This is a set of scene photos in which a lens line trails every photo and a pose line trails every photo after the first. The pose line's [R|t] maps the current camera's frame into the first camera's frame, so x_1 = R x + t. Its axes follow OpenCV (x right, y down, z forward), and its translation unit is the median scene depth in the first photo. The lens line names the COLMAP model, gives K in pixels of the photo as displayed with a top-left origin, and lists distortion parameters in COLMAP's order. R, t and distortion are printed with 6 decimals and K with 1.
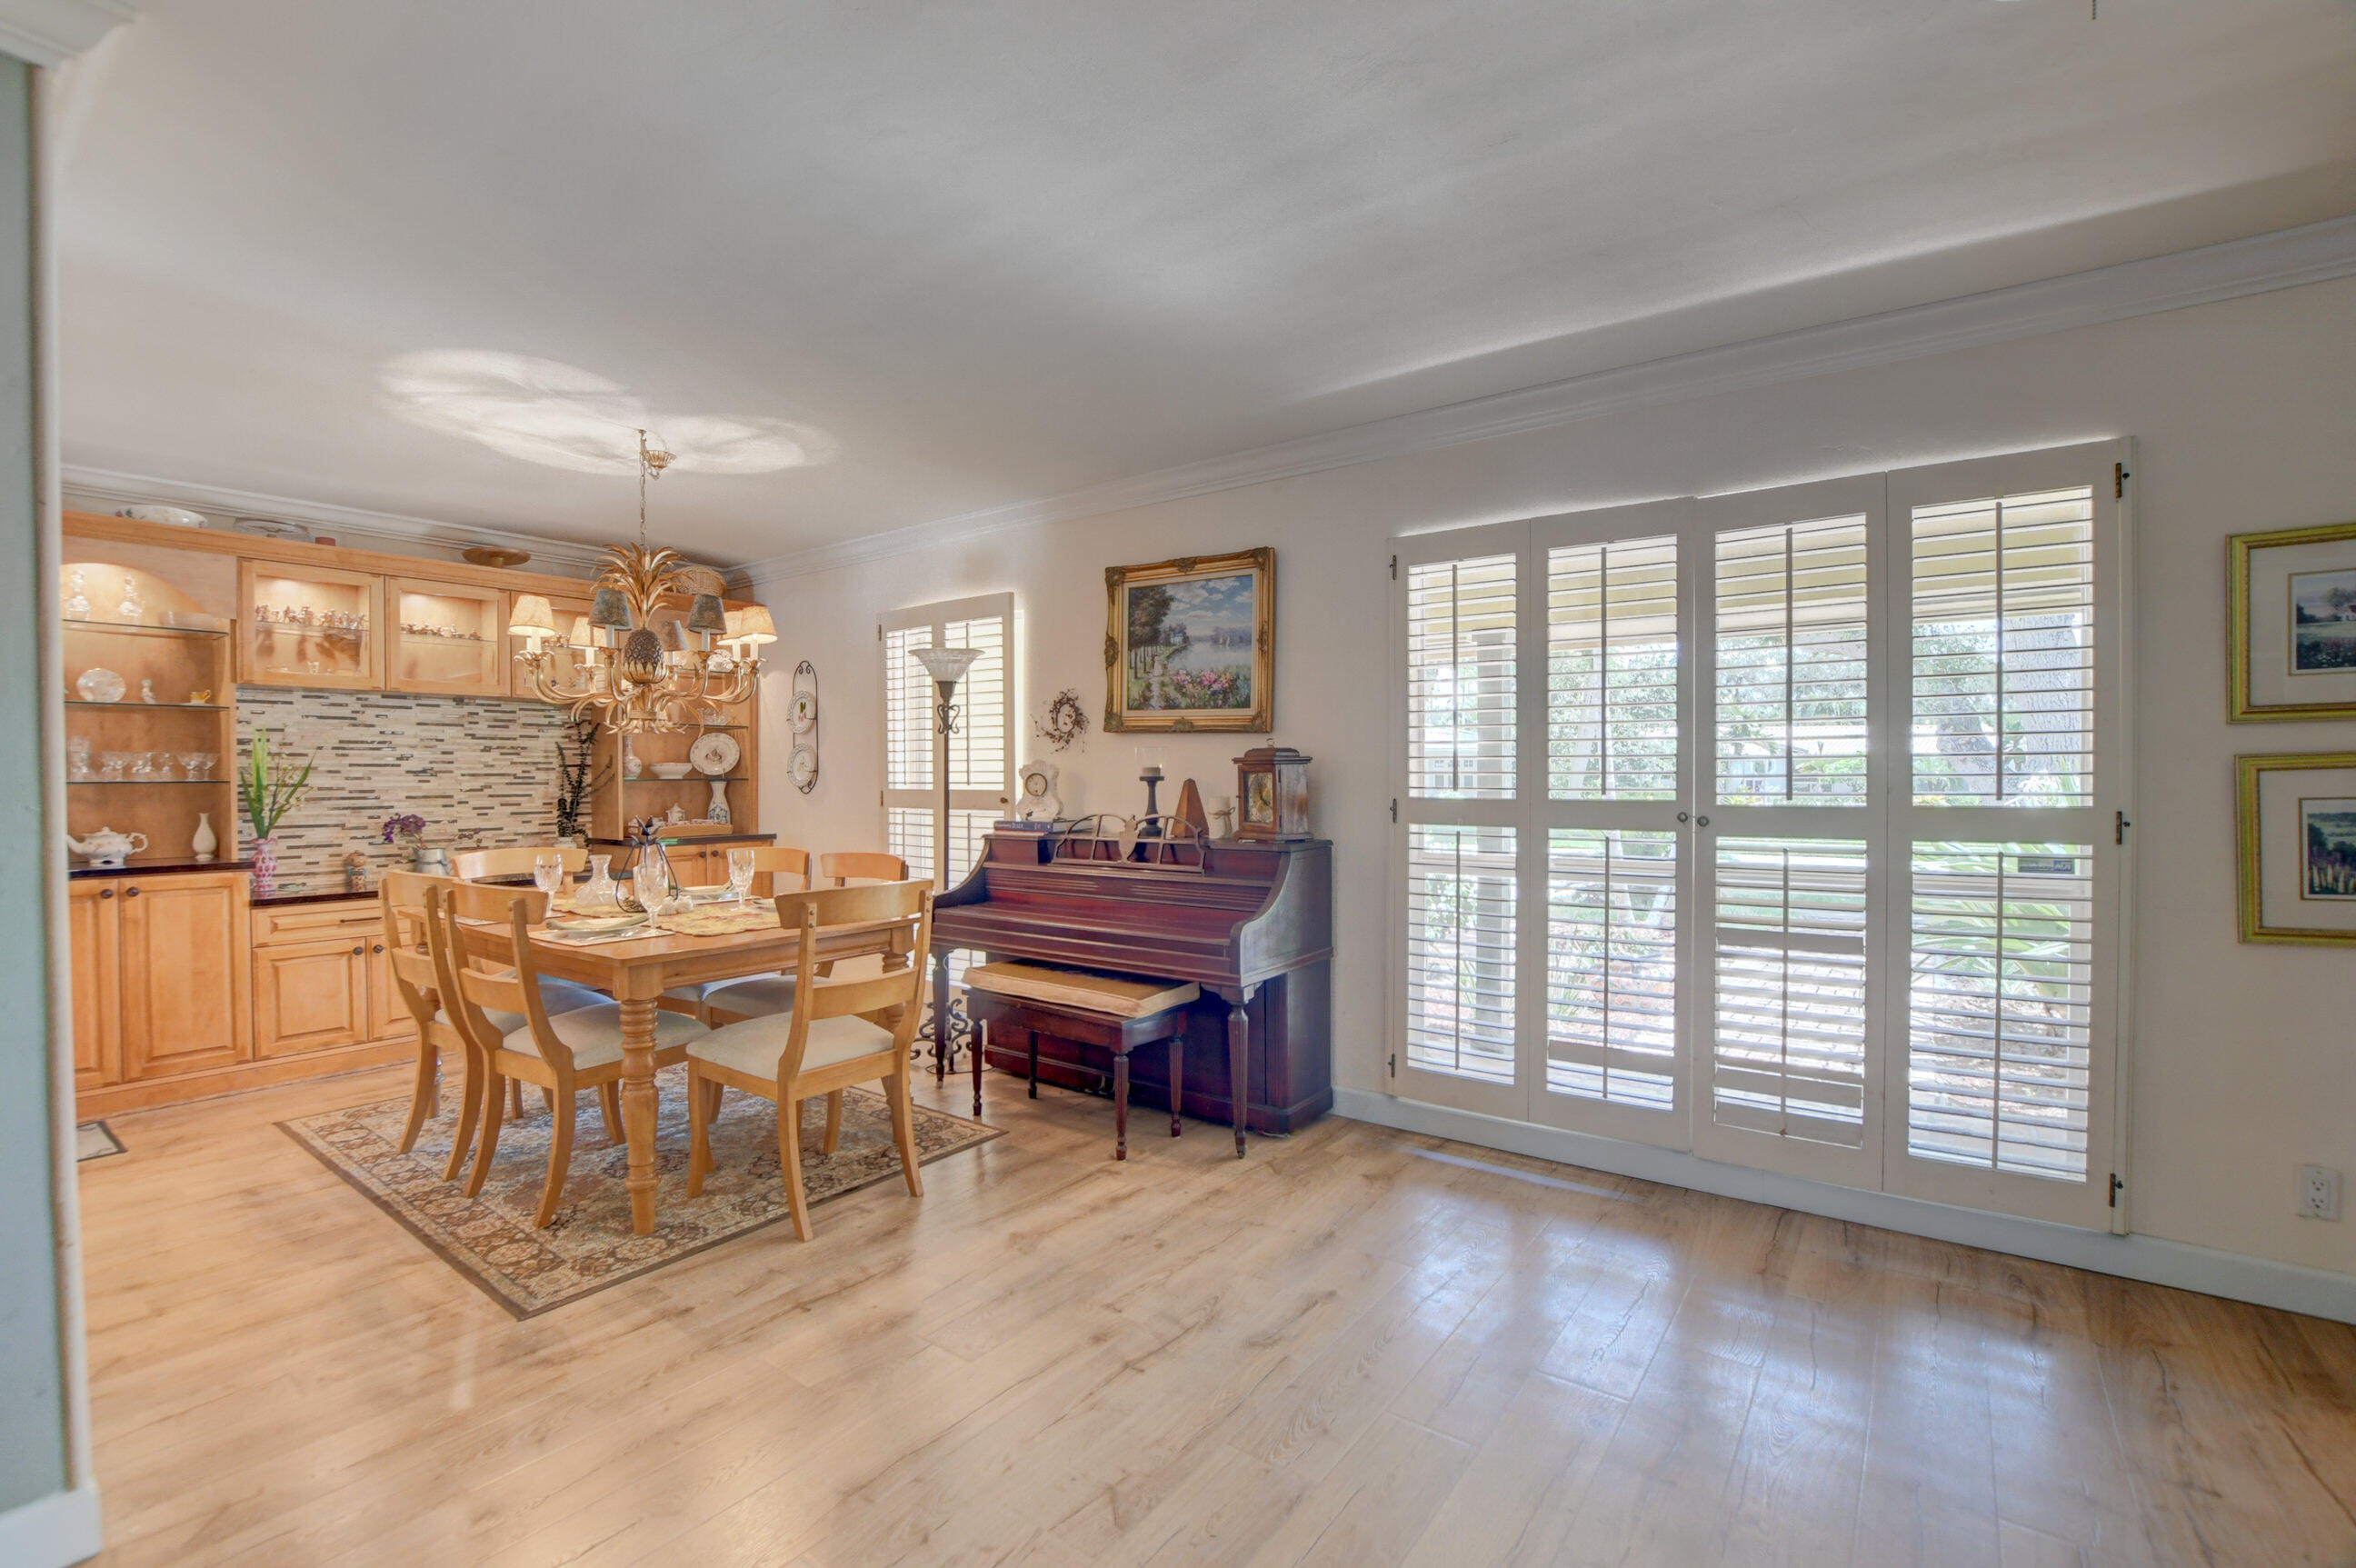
lens RADIAL K [[1054.7, 0, 1142.6], [0, 1054.7, 792.3], [0, 0, 1]] dist [-0.027180, 0.002773]
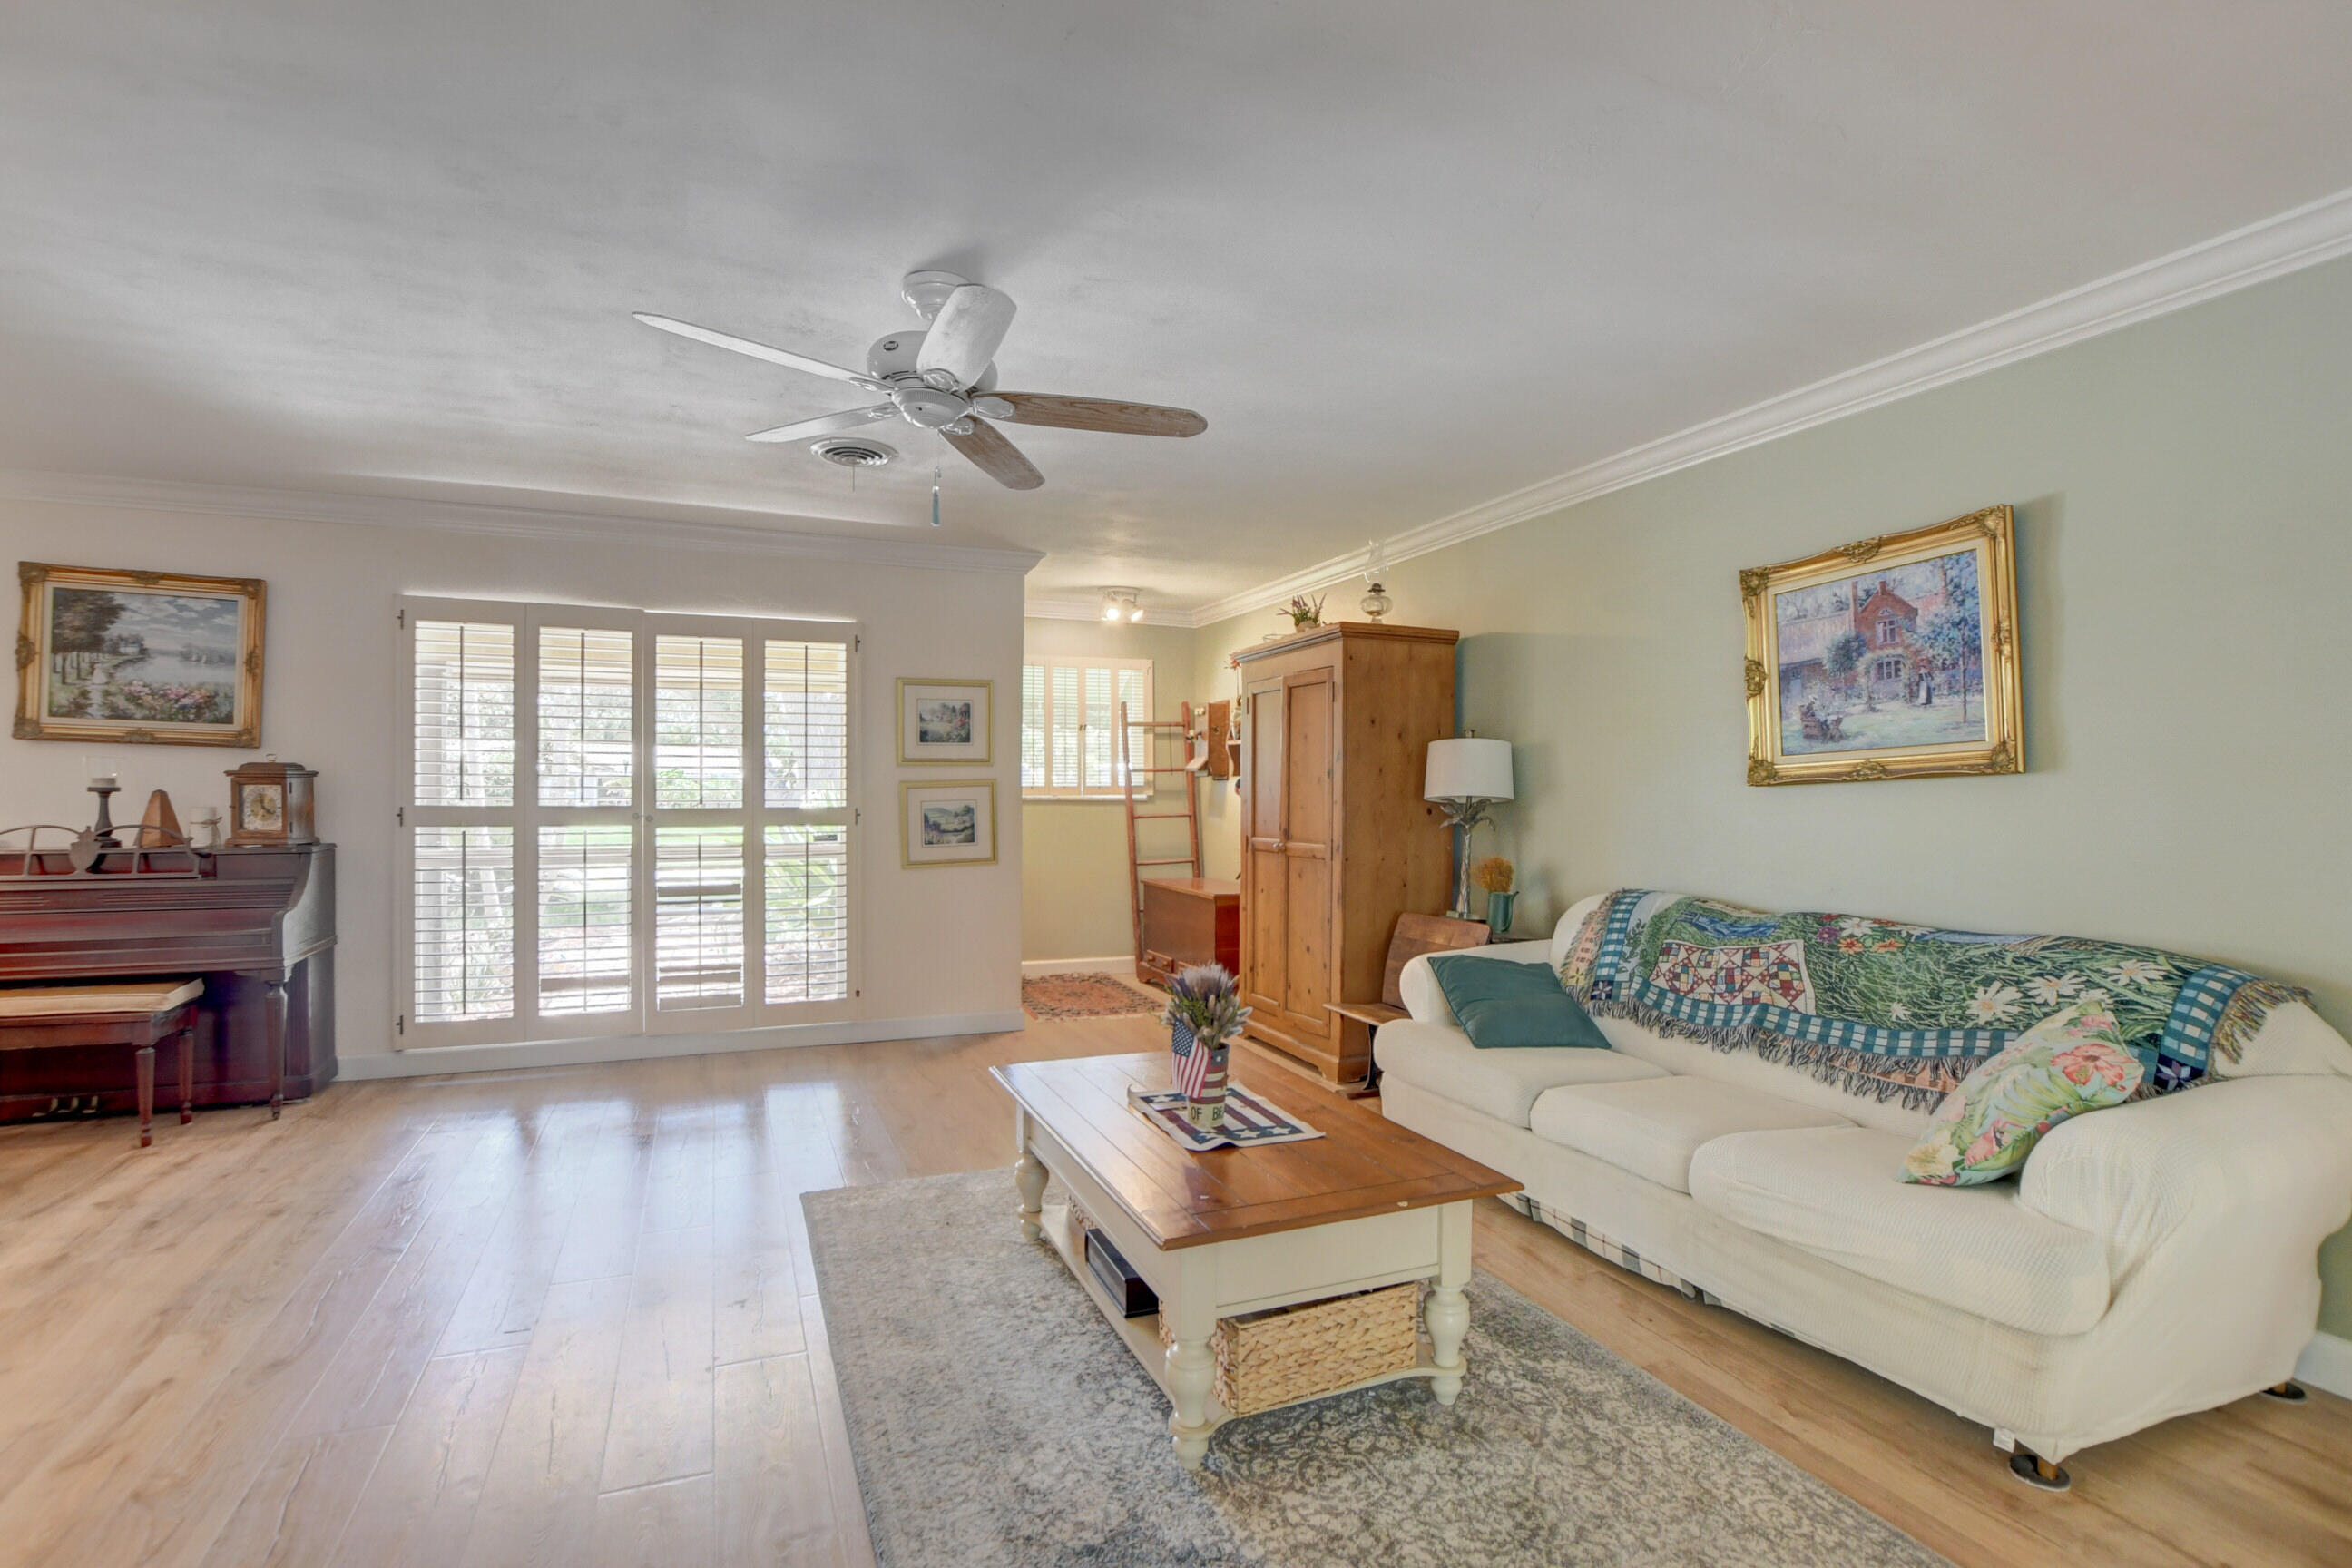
lens RADIAL K [[1052.8, 0, 1168.5], [0, 1052.8, 793.7], [0, 0, 1]] dist [-0.027180, 0.002773]
pose [[0.490576, 0.003950, 0.871390, -0.414939], [0.009486, 0.999906, -0.009873, 0.012252], [-0.871347, 0.013109, 0.490492, -0.412099]]
